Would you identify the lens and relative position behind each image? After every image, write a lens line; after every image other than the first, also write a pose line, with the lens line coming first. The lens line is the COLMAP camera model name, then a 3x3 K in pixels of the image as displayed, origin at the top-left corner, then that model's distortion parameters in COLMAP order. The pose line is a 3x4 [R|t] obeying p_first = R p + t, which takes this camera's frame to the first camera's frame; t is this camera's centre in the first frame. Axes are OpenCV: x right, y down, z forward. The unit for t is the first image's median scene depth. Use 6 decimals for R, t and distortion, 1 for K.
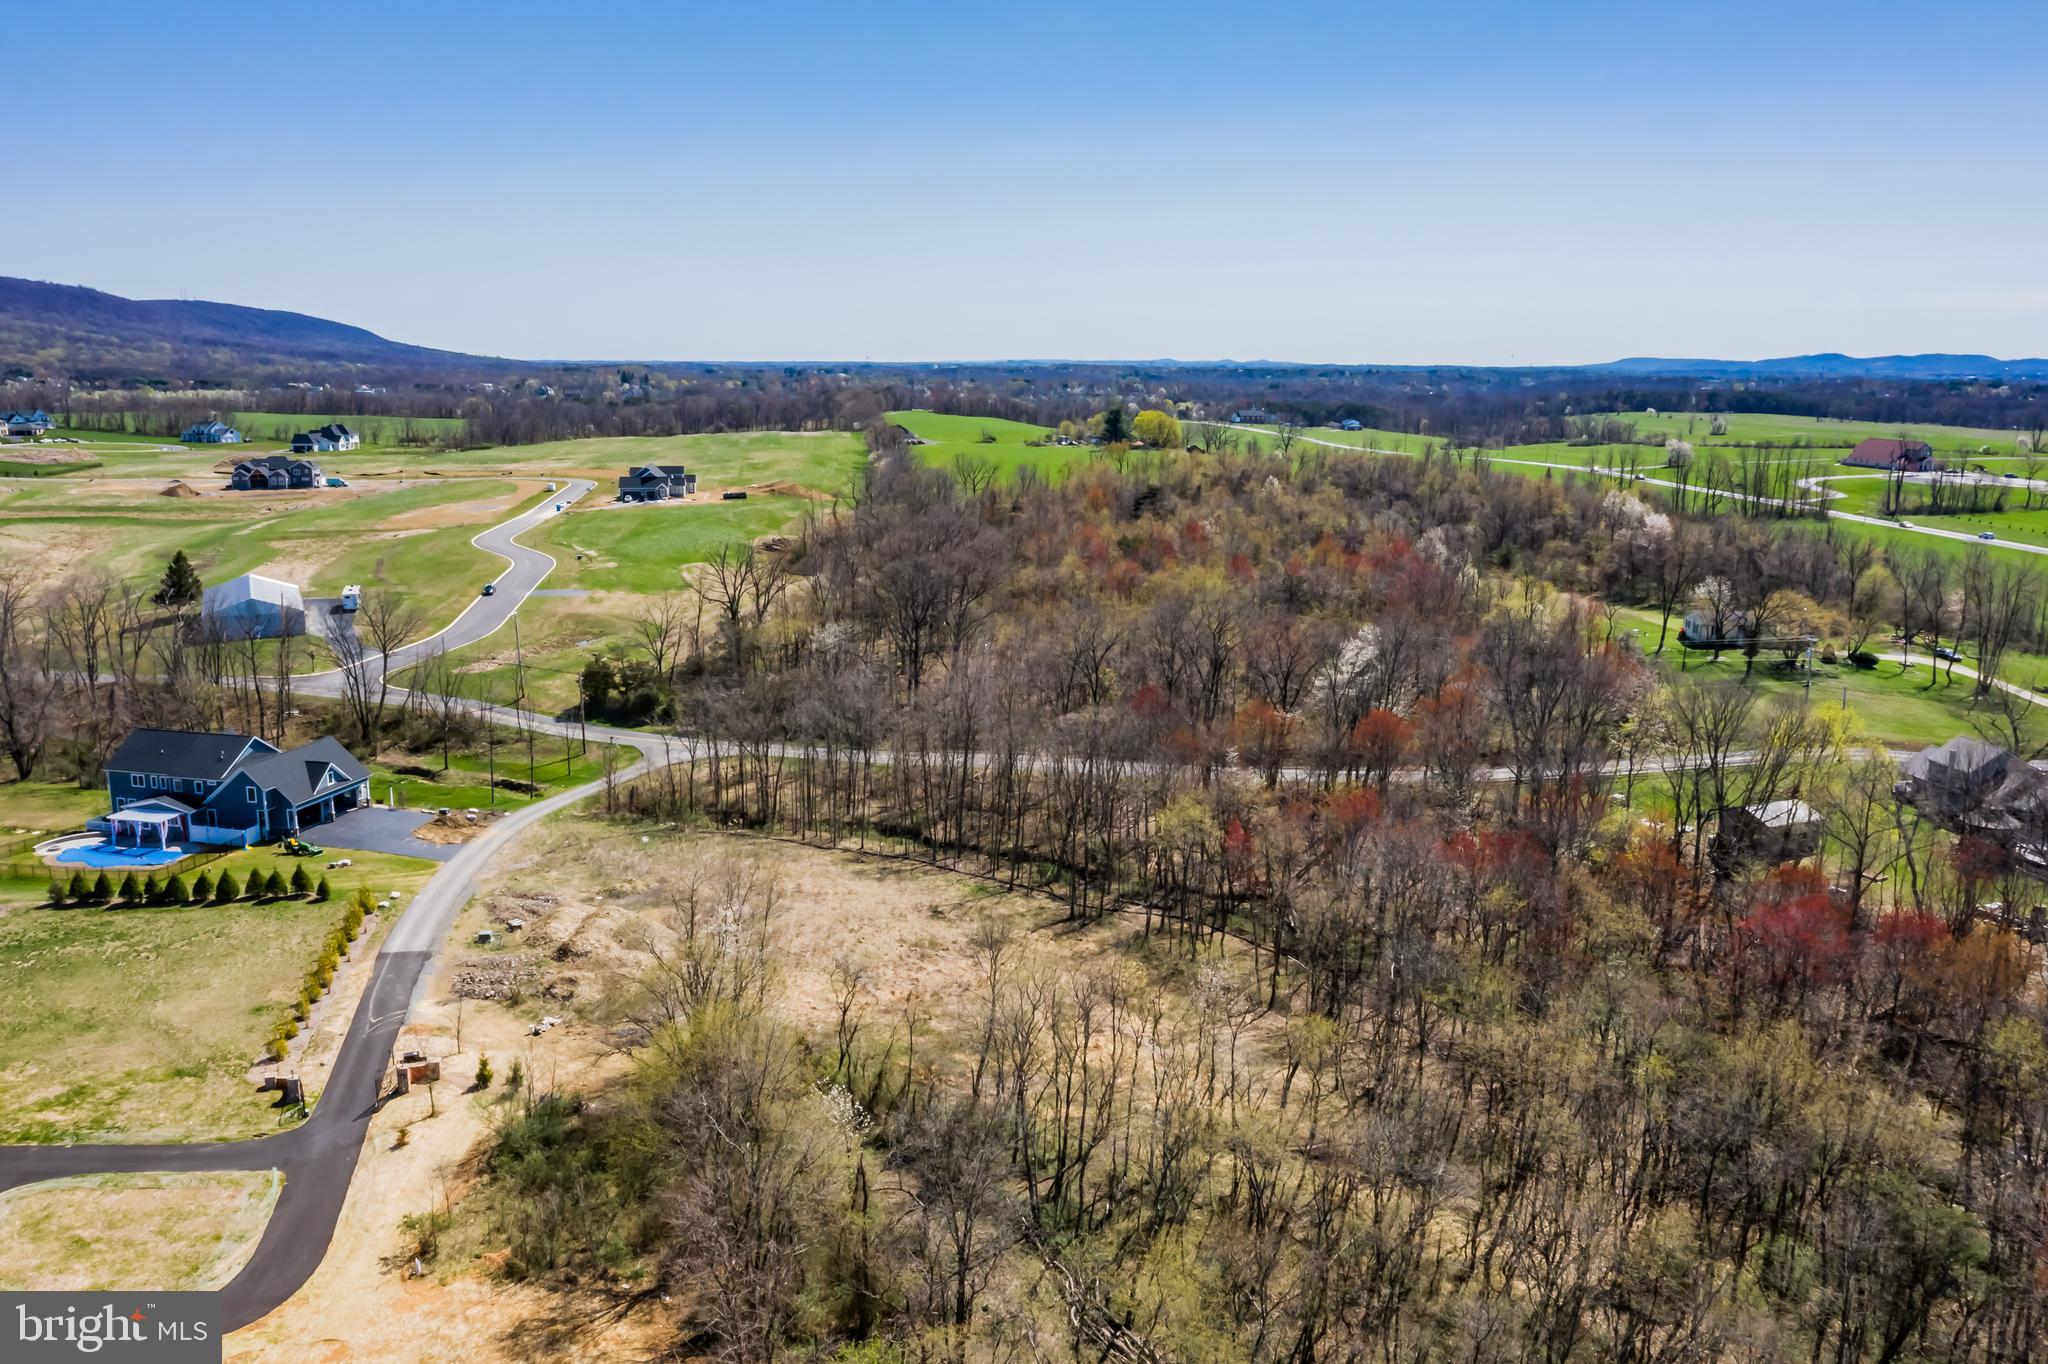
lens RADIAL K [[1616.6, 0, 1020.4], [0, 1616.6, 679.6], [0, 0, 1]] dist [-0.020161, 0.008300]
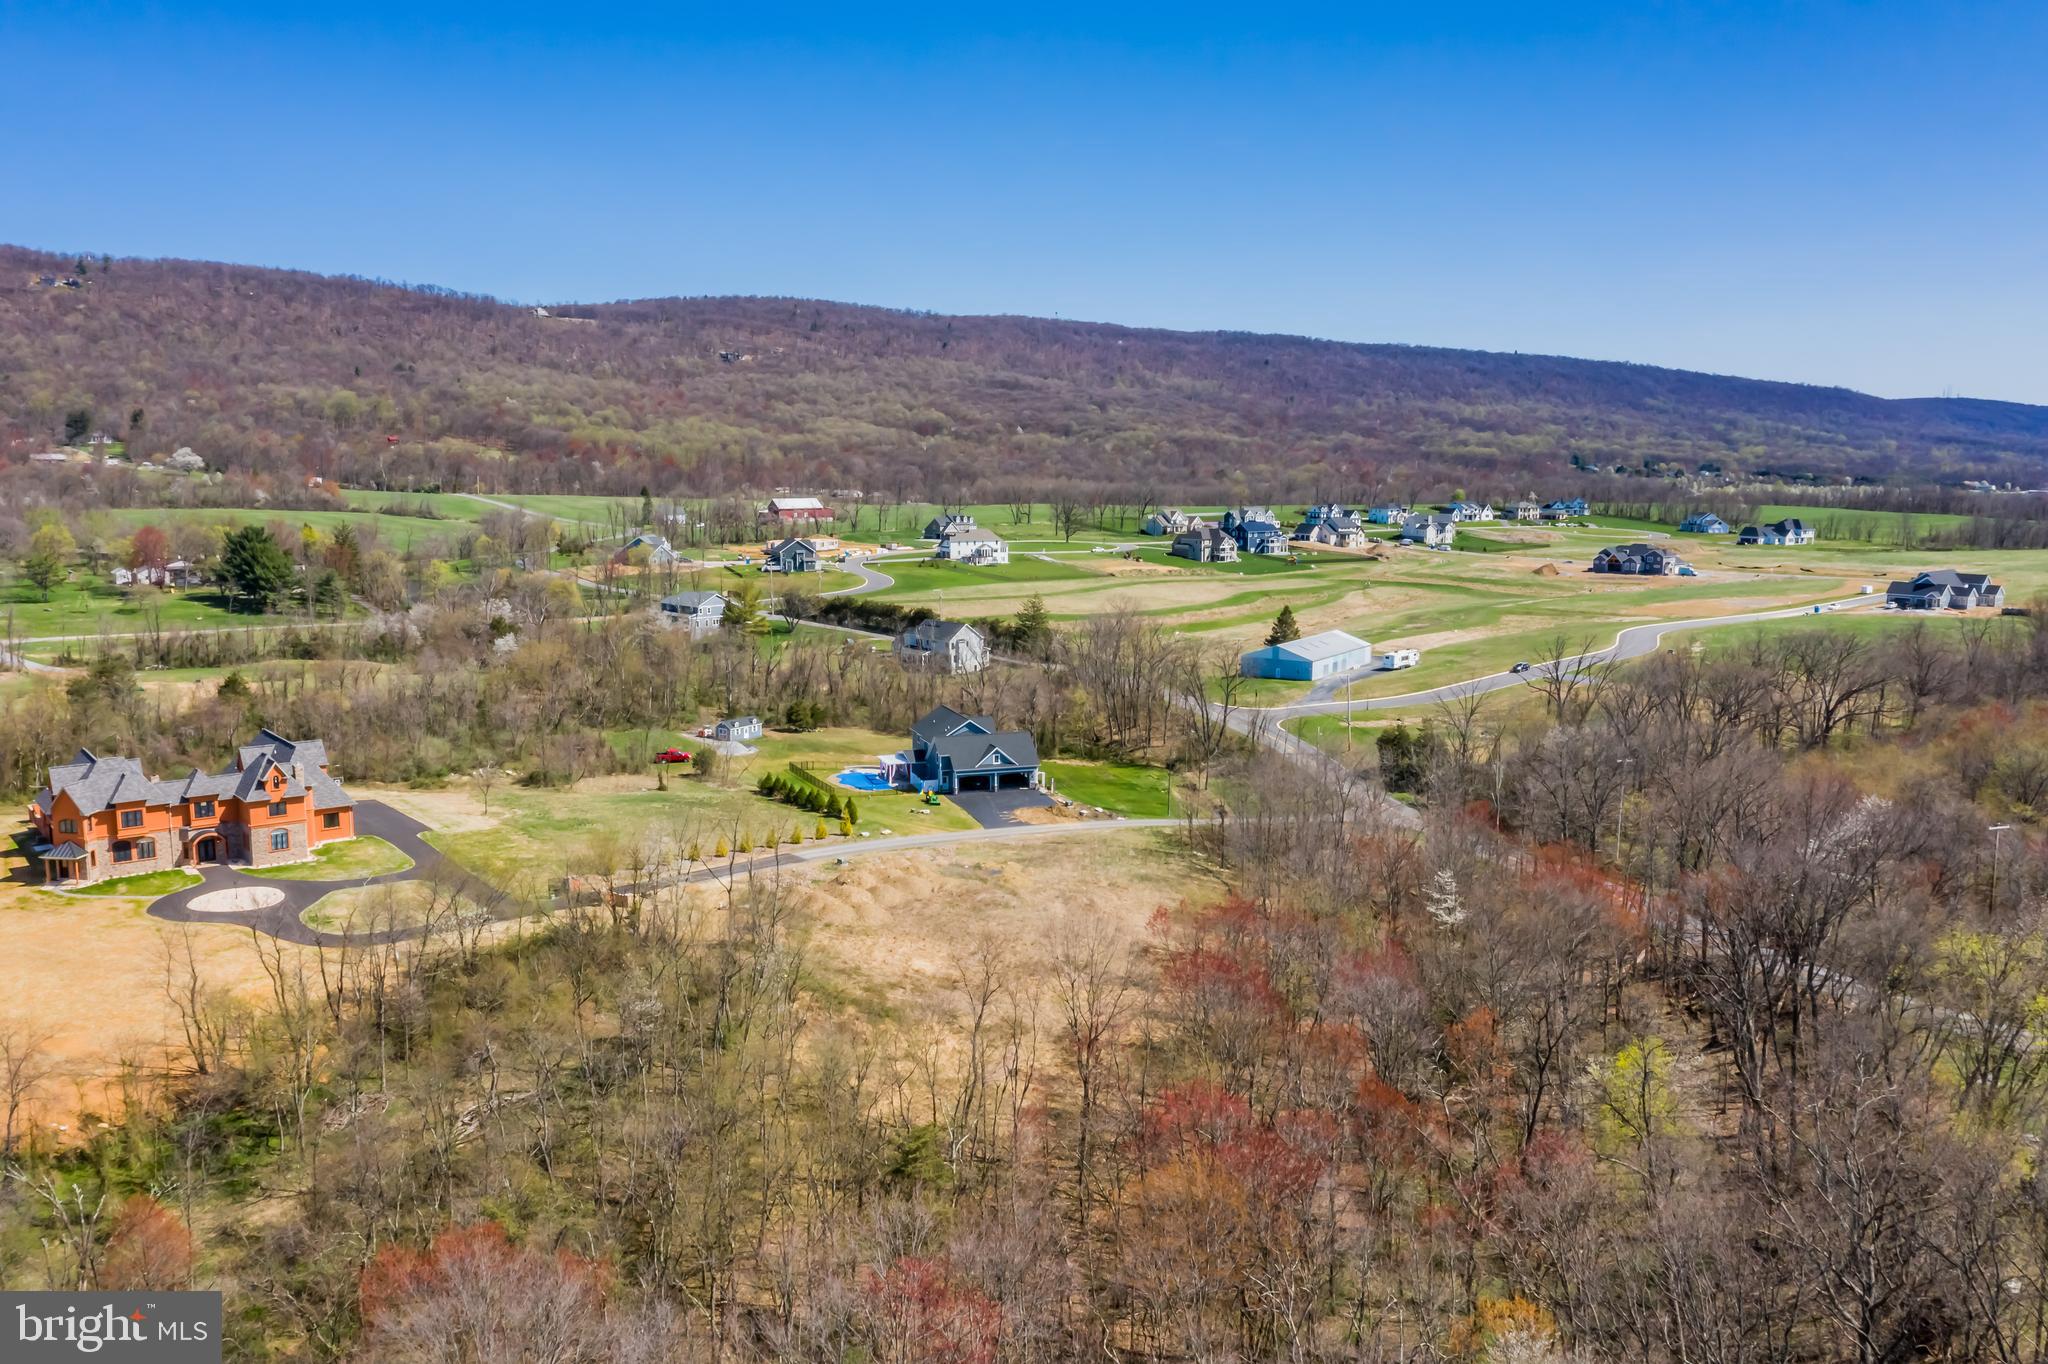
lens RADIAL K [[1584.5, 0, 1020.0], [0, 1584.5, 676.6], [0, 0, 1]] dist [-0.003189, -0.007549]
pose [[0.500752, 0.114288, -0.858013, 0.252131], [-0.163845, 0.985840, 0.035692, -0.020449], [0.849943, 0.122708, 0.512387, 0.108852]]
